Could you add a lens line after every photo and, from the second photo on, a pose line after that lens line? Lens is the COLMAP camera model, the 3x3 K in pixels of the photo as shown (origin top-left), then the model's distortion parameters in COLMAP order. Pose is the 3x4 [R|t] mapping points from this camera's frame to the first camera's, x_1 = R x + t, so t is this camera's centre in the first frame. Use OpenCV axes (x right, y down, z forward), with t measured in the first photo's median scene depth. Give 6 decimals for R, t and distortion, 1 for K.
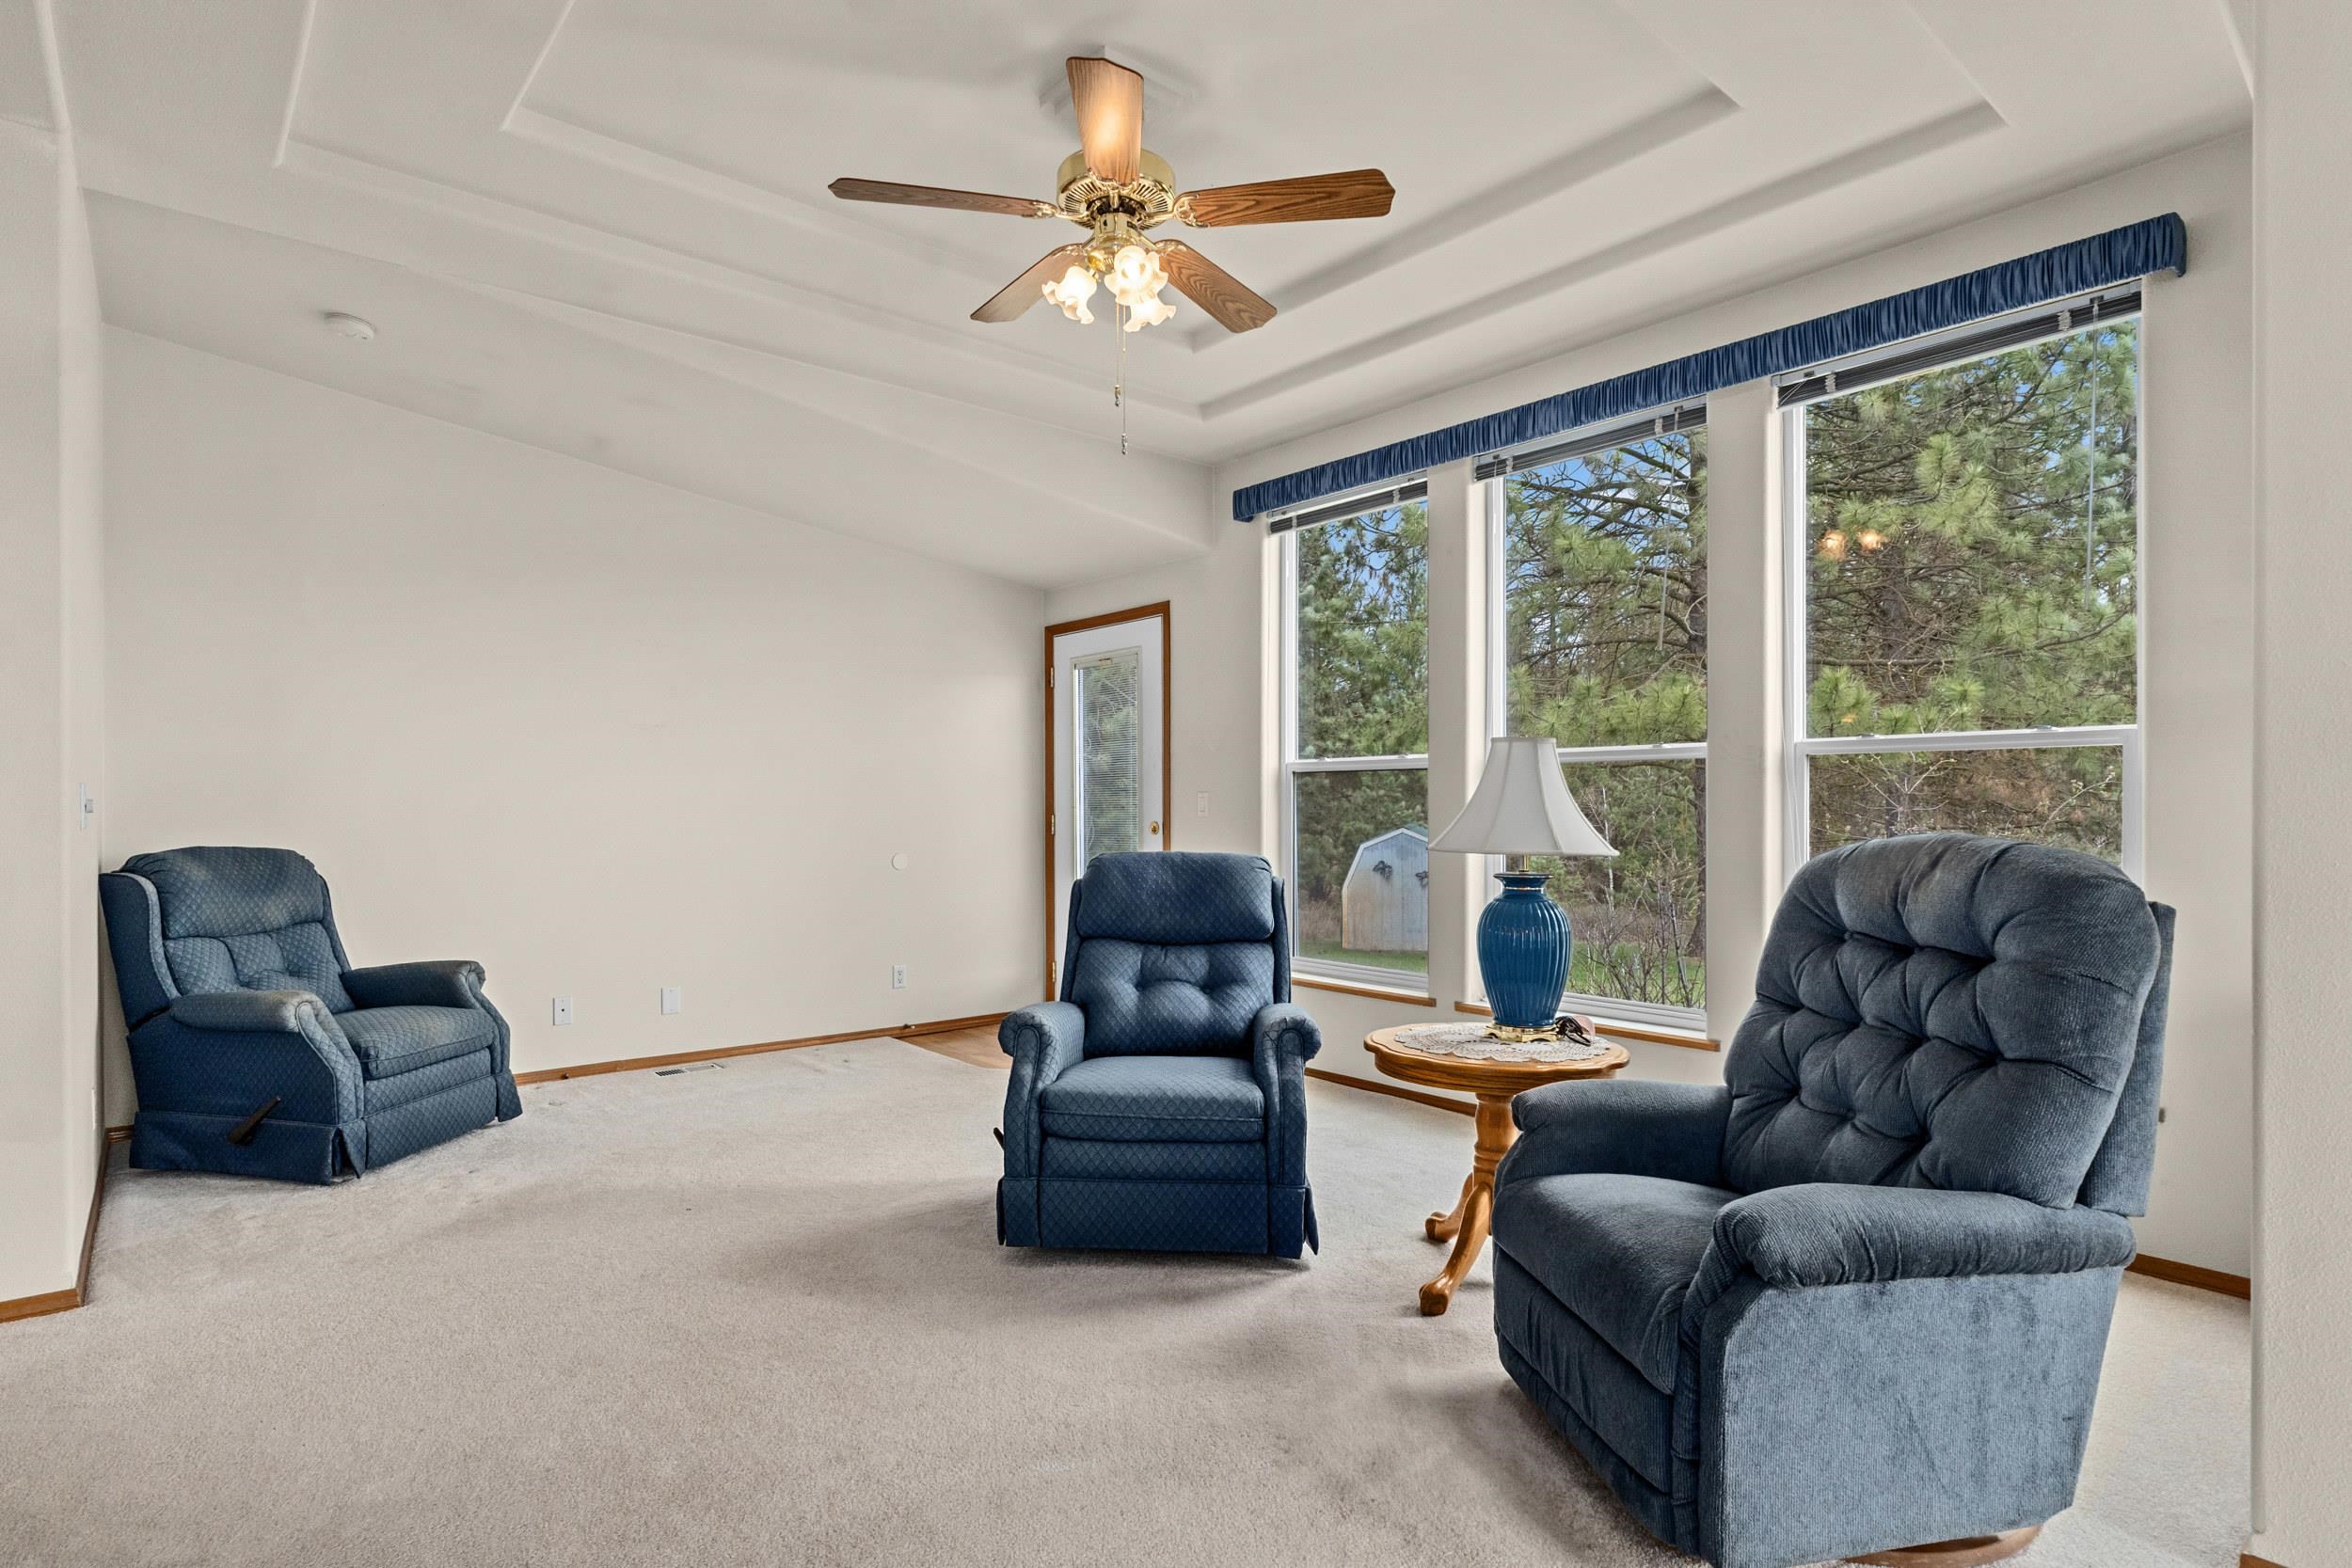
lens RADIAL K [[1194.4, 0, 1186.4], [0, 1194.4, 821.0], [0, 0, 1]] dist [-0.004921, 0.002758]
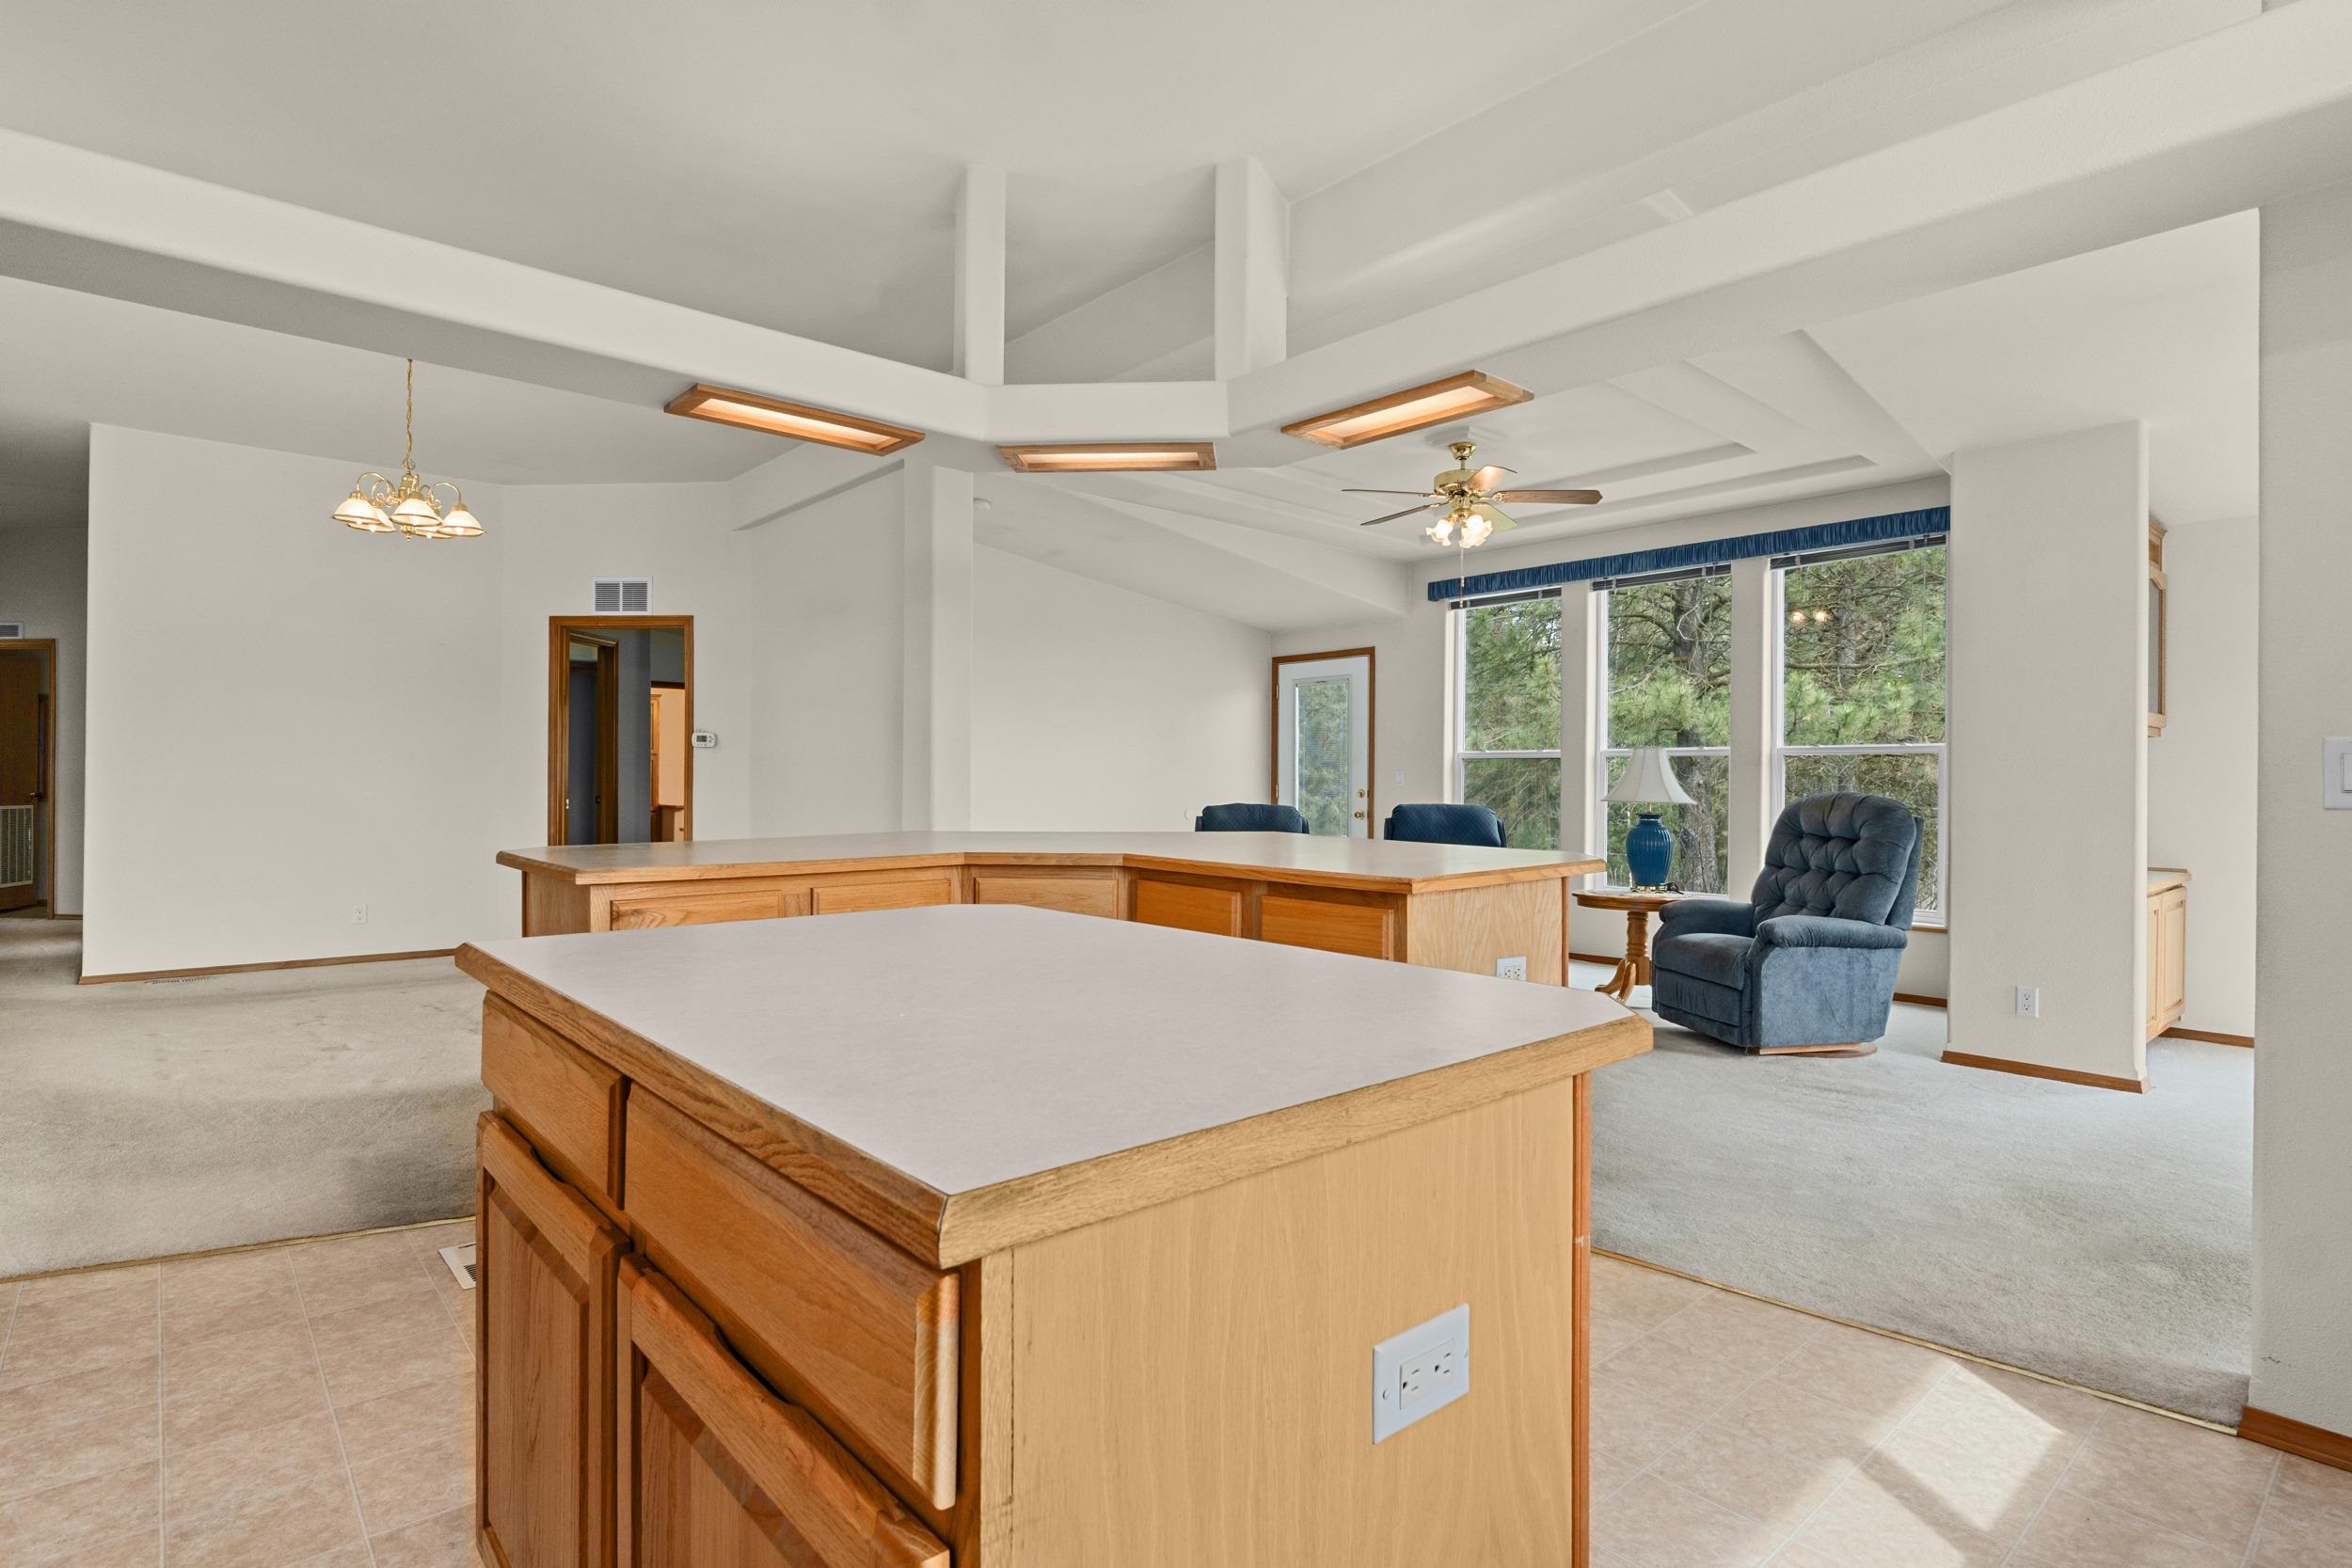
lens RADIAL K [[1194.4, 0, 1181.6], [0, 1194.4, 778.2], [0, 0, 1]] dist [-0.004921, 0.002758]
pose [[0.999692, 0.012453, 0.021488, -0.546637], [-0.012106, 0.999795, -0.016215, 0.026622], [-0.021686, 0.015950, 0.999638, -0.998757]]
